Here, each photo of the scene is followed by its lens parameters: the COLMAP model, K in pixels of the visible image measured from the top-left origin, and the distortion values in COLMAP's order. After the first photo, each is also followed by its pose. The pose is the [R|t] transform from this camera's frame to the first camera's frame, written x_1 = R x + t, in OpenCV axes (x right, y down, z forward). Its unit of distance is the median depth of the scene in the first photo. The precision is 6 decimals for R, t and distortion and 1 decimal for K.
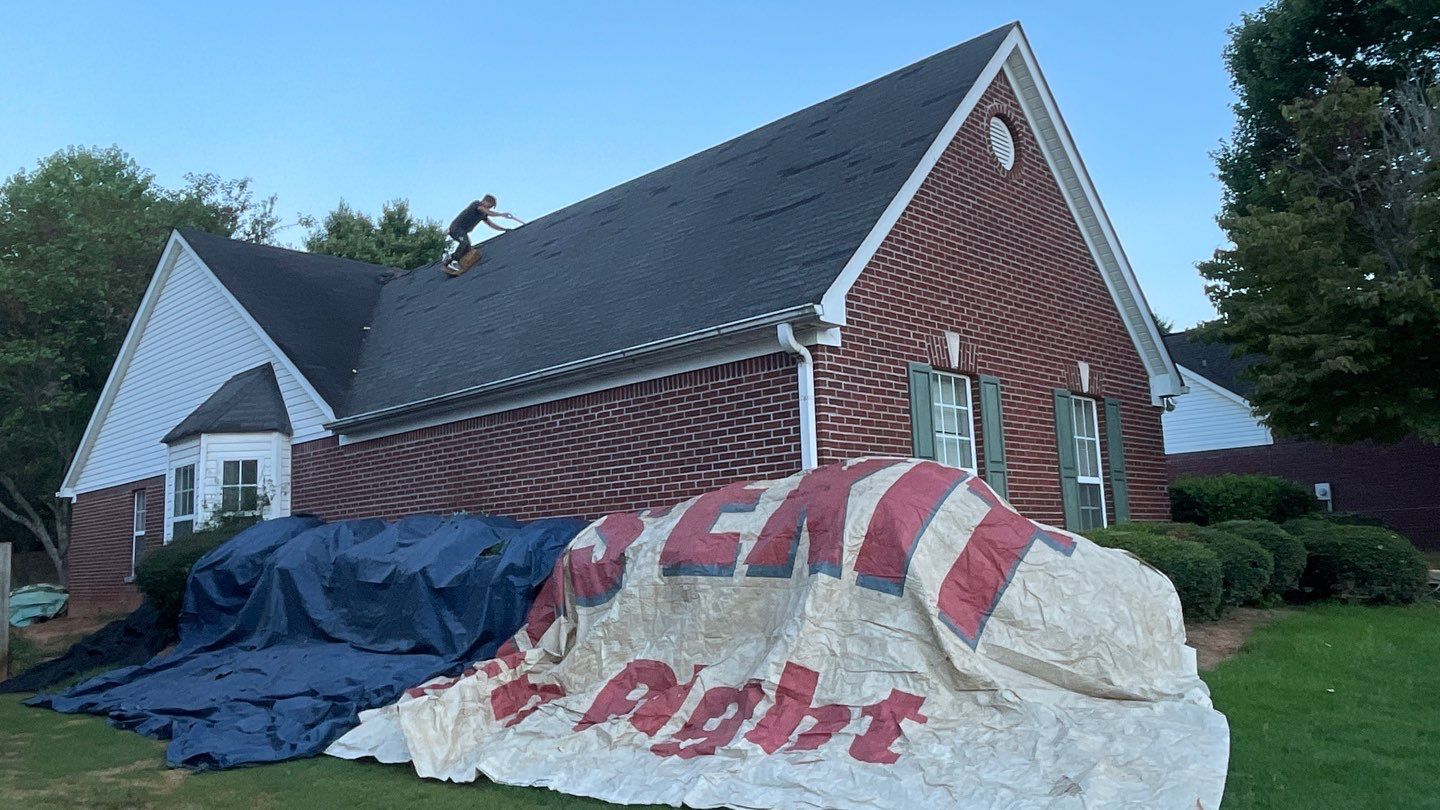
lens RADIAL K [[1105.2, 0, 720.0], [0, 1105.2, 405.0], [0, 0, 1]] dist [0.002457, 0.003112]
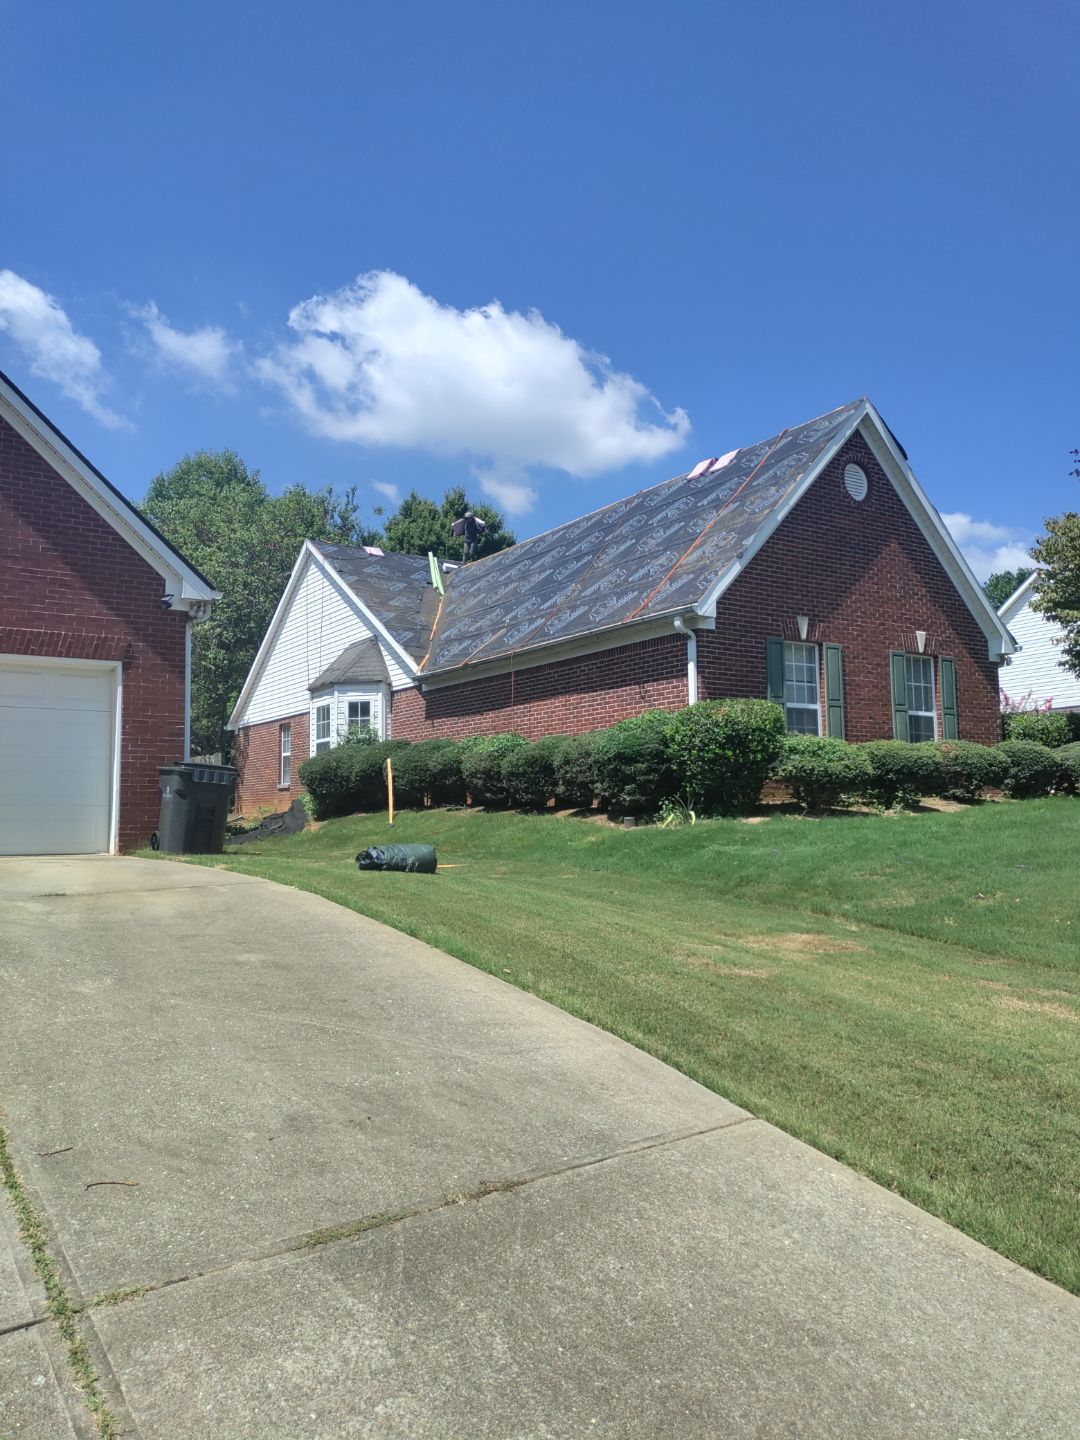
lens RADIAL K [[1079.8, 0, 540.0], [0, 1079.8, 720.0], [0, 0, 1]] dist [0.039988, -0.001105]
pose [[0.978034, 0.003602, -0.208414, 0.147651], [0.008558, 0.998314, 0.057415, -0.009748], [0.208269, -0.057937, 0.976354, -0.500100]]
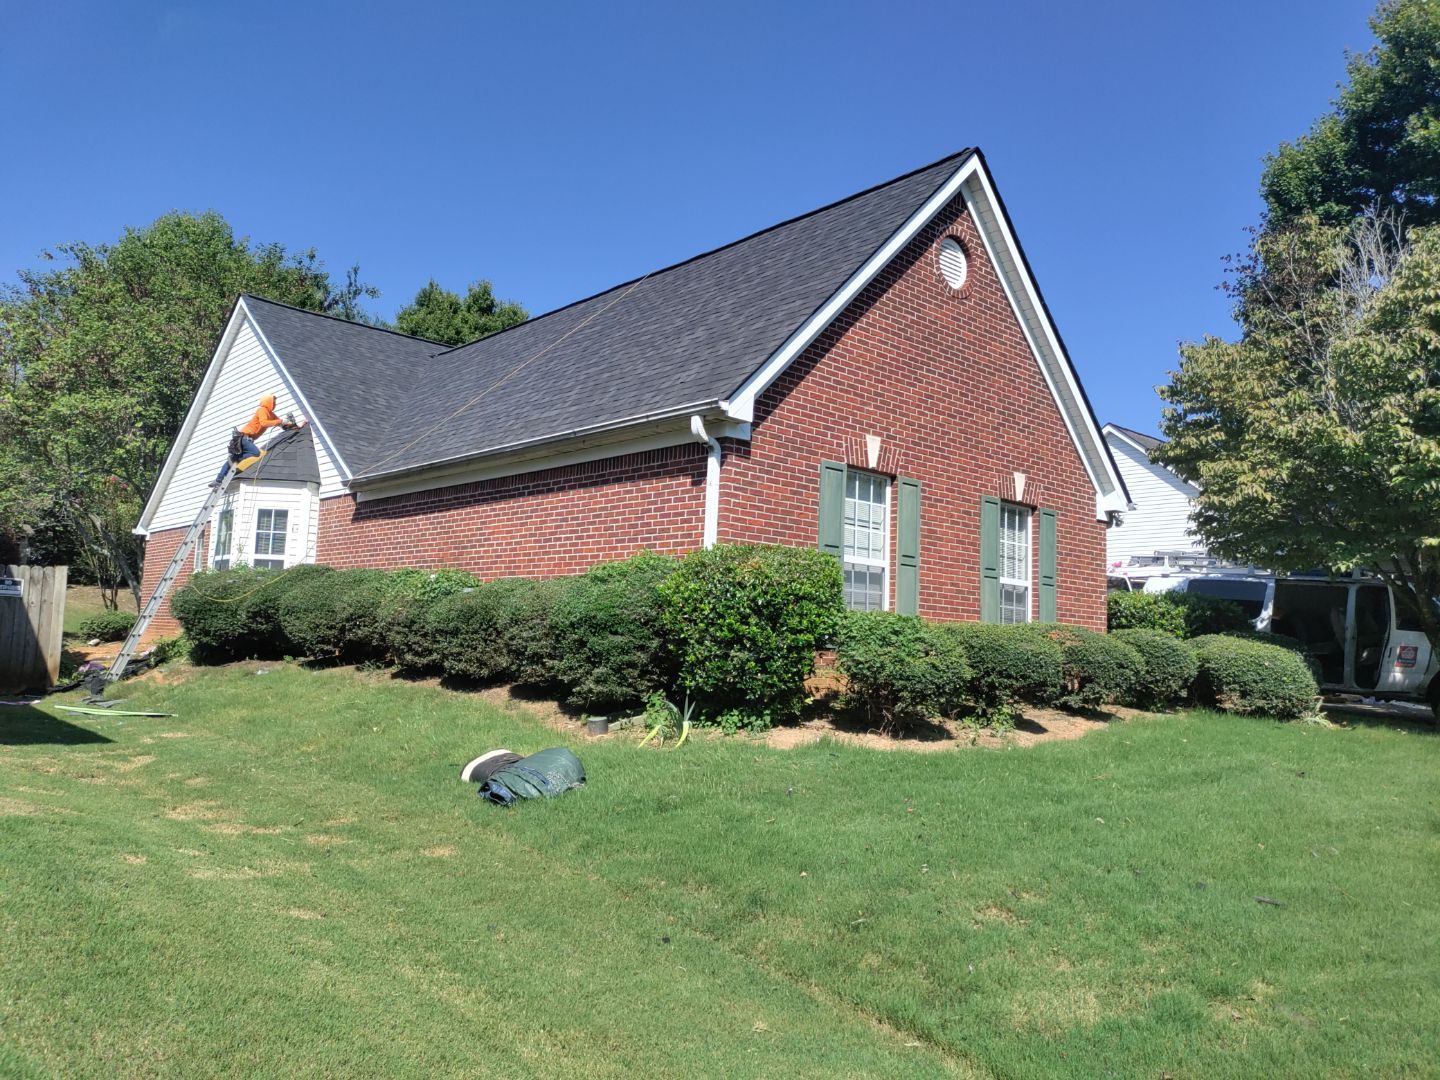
lens RADIAL K [[1079.8, 0, 730.3], [0, 1079.8, 538.7], [0, 0, 1]] dist [0.039988, -0.001105]
pose [[0.994440, 0.075200, -0.073714, 0.137290], [-0.072351, 0.996553, 0.040593, 0.002585], [0.076512, -0.035034, 0.996453, -0.075934]]
